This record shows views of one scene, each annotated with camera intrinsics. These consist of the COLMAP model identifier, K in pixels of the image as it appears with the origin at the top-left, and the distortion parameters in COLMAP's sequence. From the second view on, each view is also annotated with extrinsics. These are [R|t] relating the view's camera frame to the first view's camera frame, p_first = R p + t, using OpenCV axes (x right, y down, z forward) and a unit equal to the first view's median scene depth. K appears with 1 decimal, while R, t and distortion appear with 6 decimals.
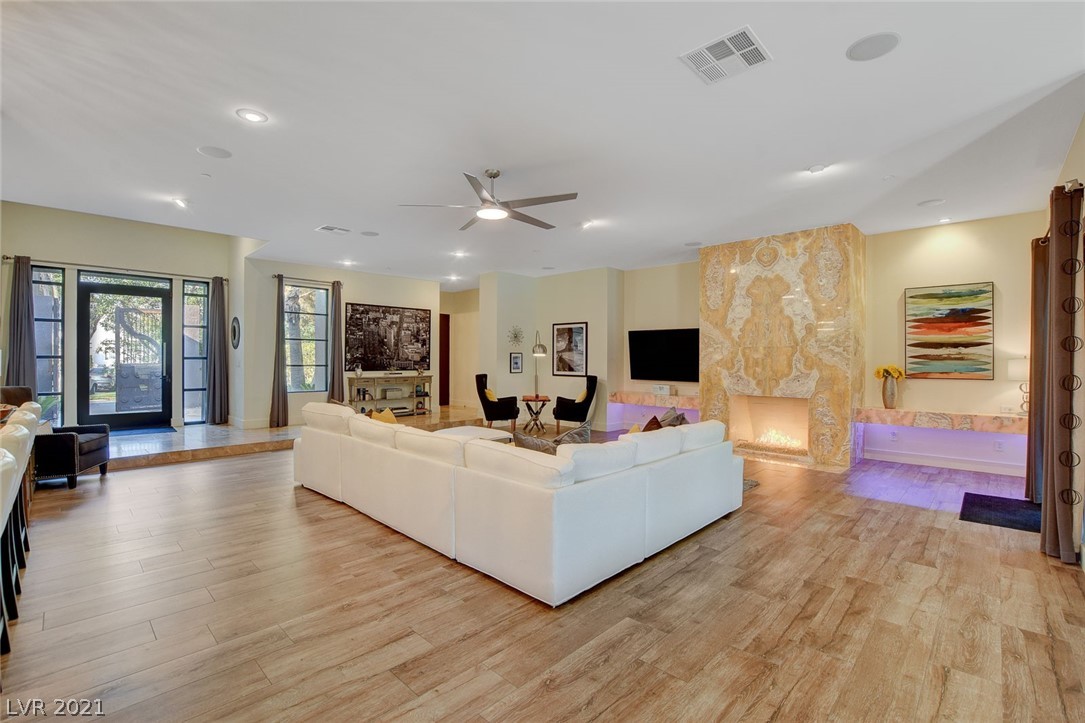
lens RADIAL K [[481.8, 0, 540.8], [0, 481.8, 358.7], [0, 0, 1]] dist [-0.031105, -0.000205]
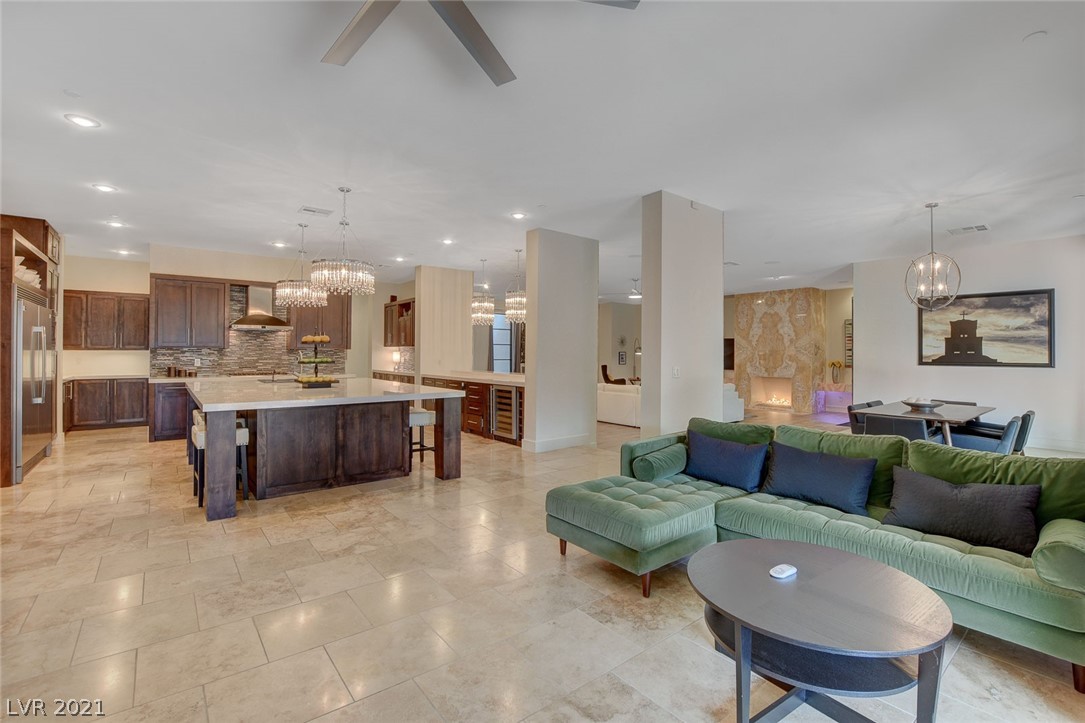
lens RADIAL K [[485.6, 0, 543.2], [0, 485.6, 348.4], [0, 0, 1]] dist [-0.033569, -0.000071]
pose [[0.993210, -0.000783, -0.116332, -0.174201], [-0.000054, 0.999974, -0.007193, -0.017663], [0.116335, 0.007151, 0.993184, -0.901865]]
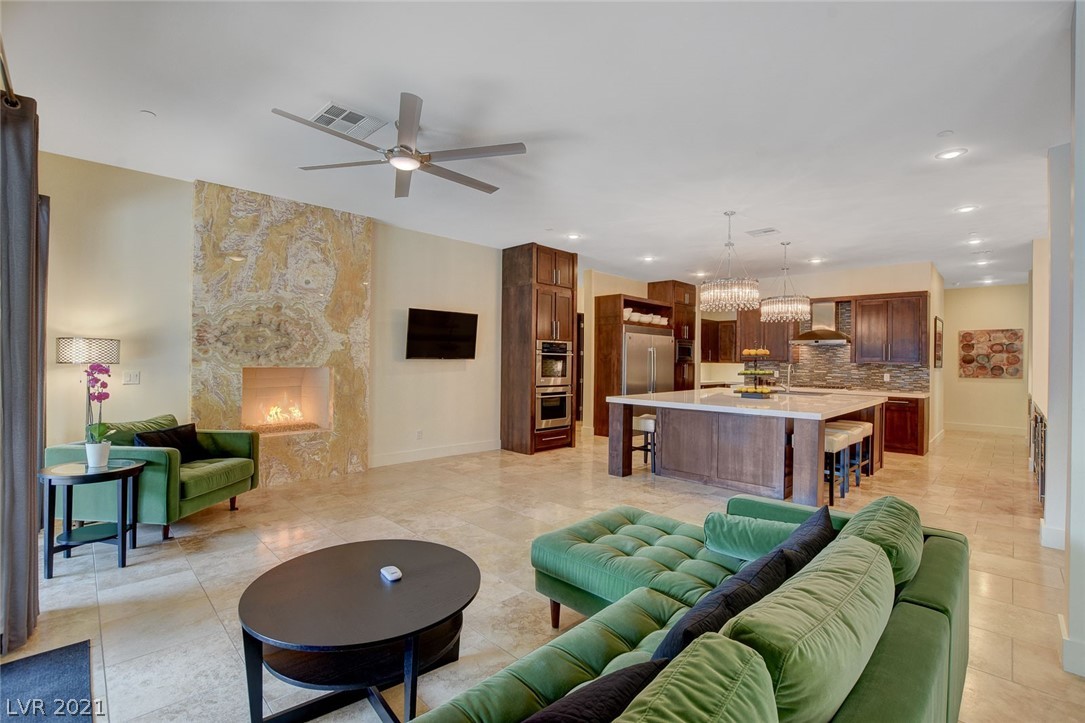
lens RADIAL K [[481.8, 0, 540.8], [0, 481.8, 358.7], [0, 0, 1]] dist [-0.031105, -0.000205]
pose [[-0.007089, -0.007918, -0.999944, 0.197493], [-0.012849, 0.999887, -0.007826, -0.016346], [0.999892, 0.012792, -0.007190, -0.537816]]
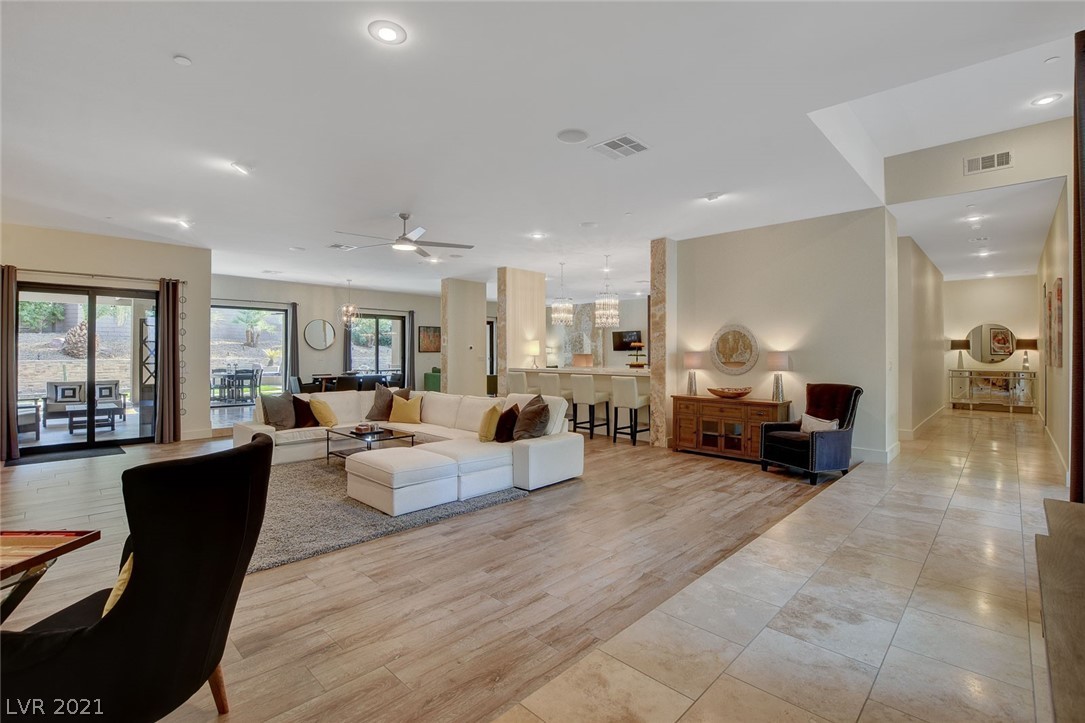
lens RADIAL K [[489.9, 0, 543.2], [0, 489.9, 358.5], [0, 0, 1]] dist [-0.032293, 0.001300]
pose [[-0.999979, -0.006481, -0.000933, -0.305519], [-0.006491, 0.999925, 0.010344, -0.006387], [0.000865, 0.010350, -0.999946, 1.479142]]
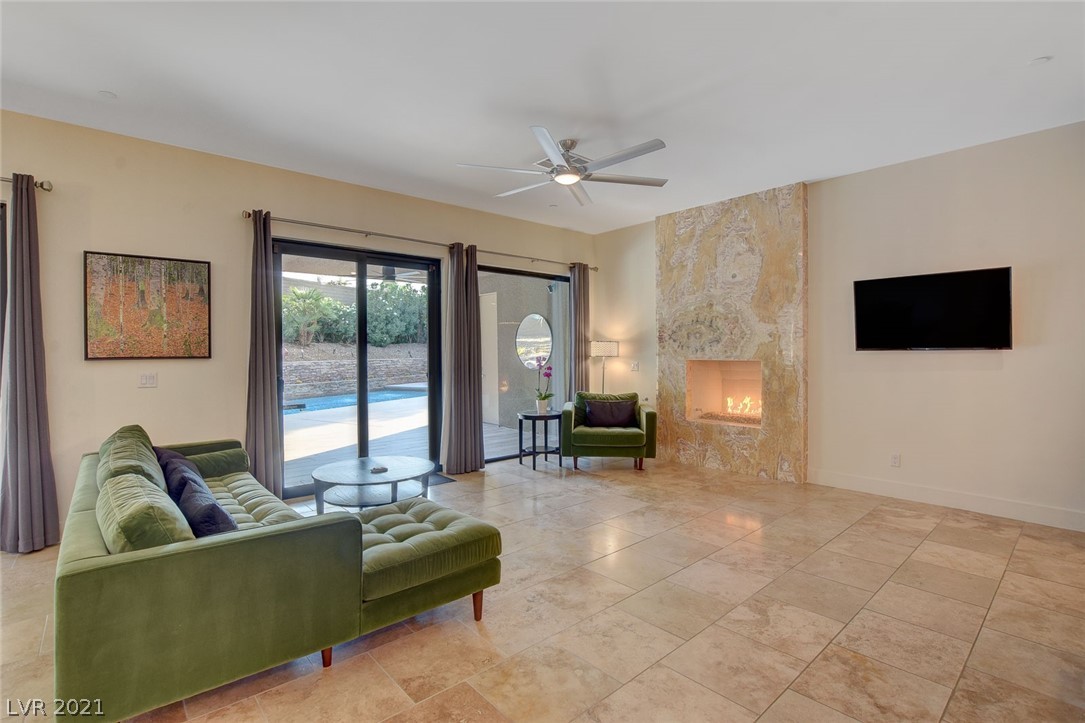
lens RADIAL K [[506.4, 0, 543.7], [0, 506.4, 358.5], [0, 0, 1]] dist [-0.036366, 0.000542]
pose [[-0.998063, -0.002006, 0.062181, -0.274051], [-0.001074, 0.999887, 0.015022, -0.018704], [-0.062204, 0.014926, -0.997952, -0.117484]]
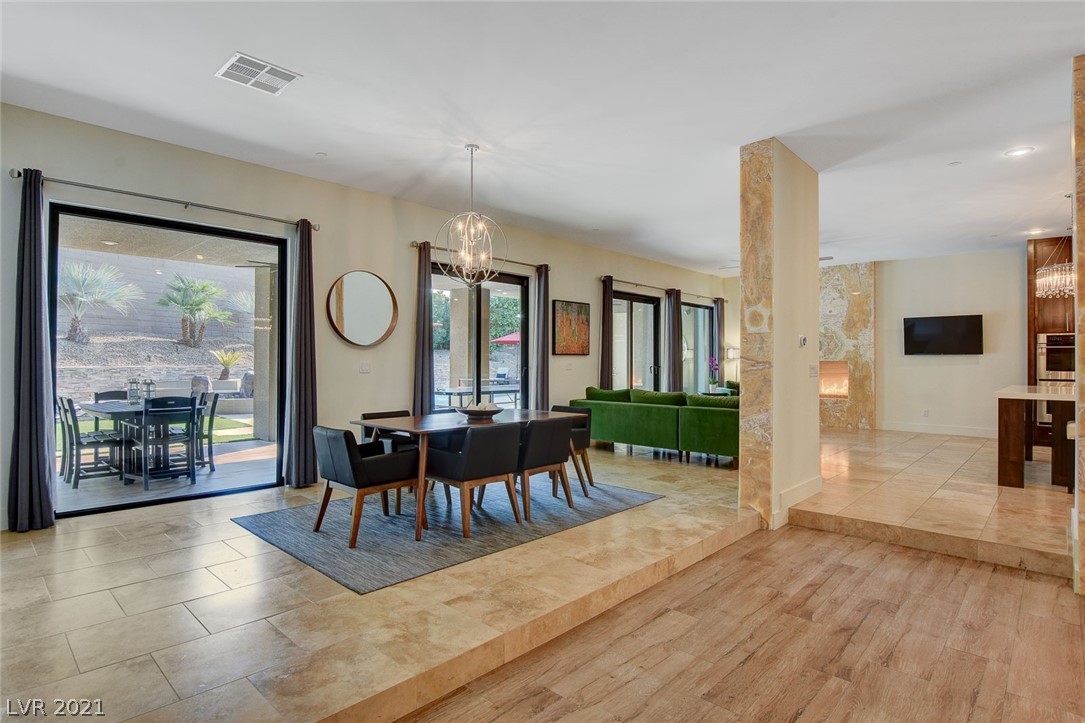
lens RADIAL K [[564.5, 0, 542.5], [0, 564.5, 361.5], [0, 0, 1]] dist [-0.025970, -0.000736]
pose [[-0.999761, -0.010284, -0.019303, 0.257211], [-0.010318, 0.999945, 0.001712, 0.002526], [0.019284, 0.001911, -0.999812, 0.538118]]
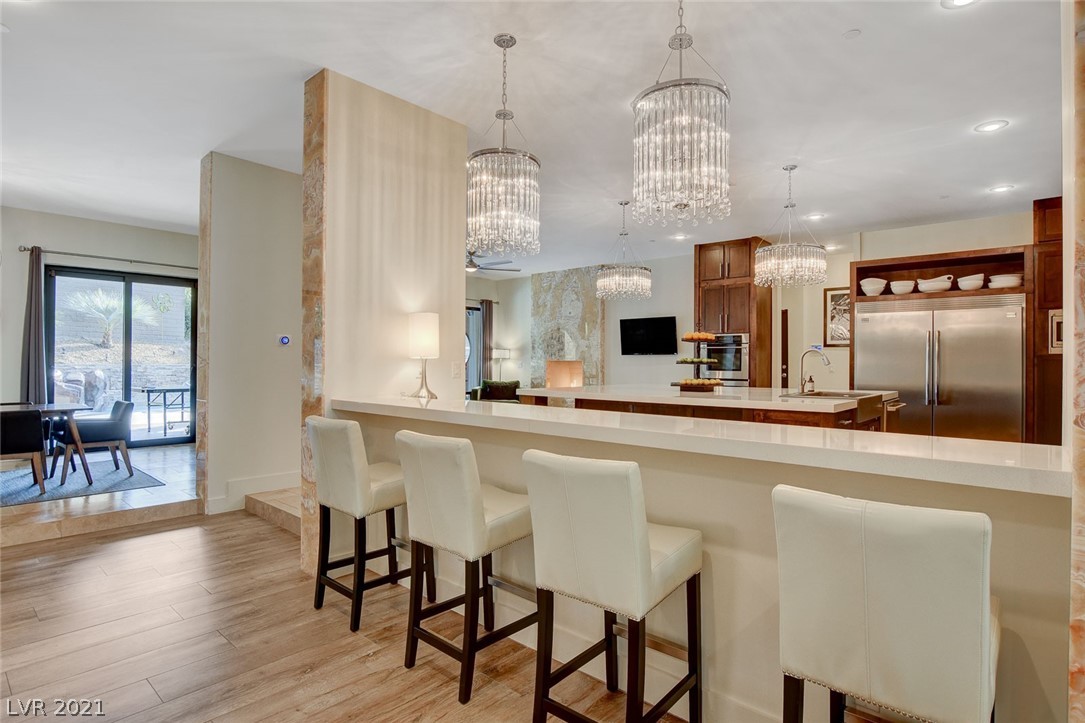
lens RADIAL K [[564.5, 0, 542.5], [0, 564.5, 361.5], [0, 0, 1]] dist [-0.025970, -0.000736]
pose [[-0.998692, -0.012651, -0.049530, -0.366576], [-0.012588, 0.999920, -0.001591, 0.001172], [0.049546, -0.000966, -0.998771, 0.607223]]
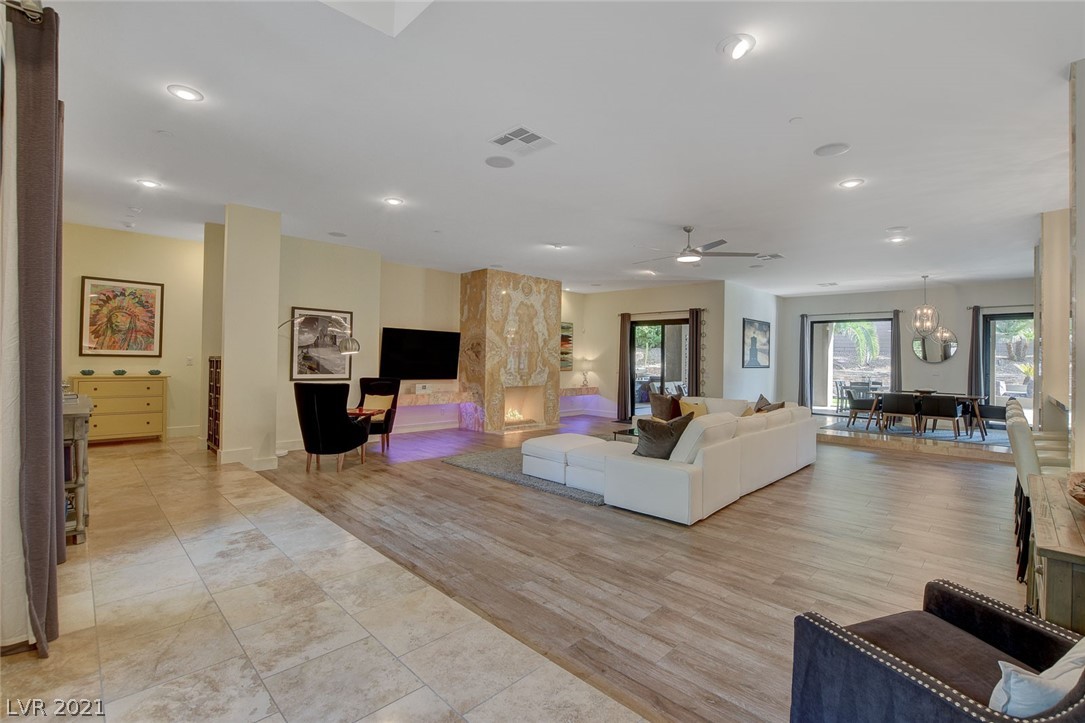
lens RADIAL K [[481.8, 0, 540.8], [0, 481.8, 358.7], [0, 0, 1]] dist [-0.031105, -0.000205]
pose [[0.009913, -0.000871, 0.999950, -0.922982], [-0.018748, 0.999824, 0.001057, -0.006070], [-0.999775, -0.018757, 0.009895, 0.883823]]
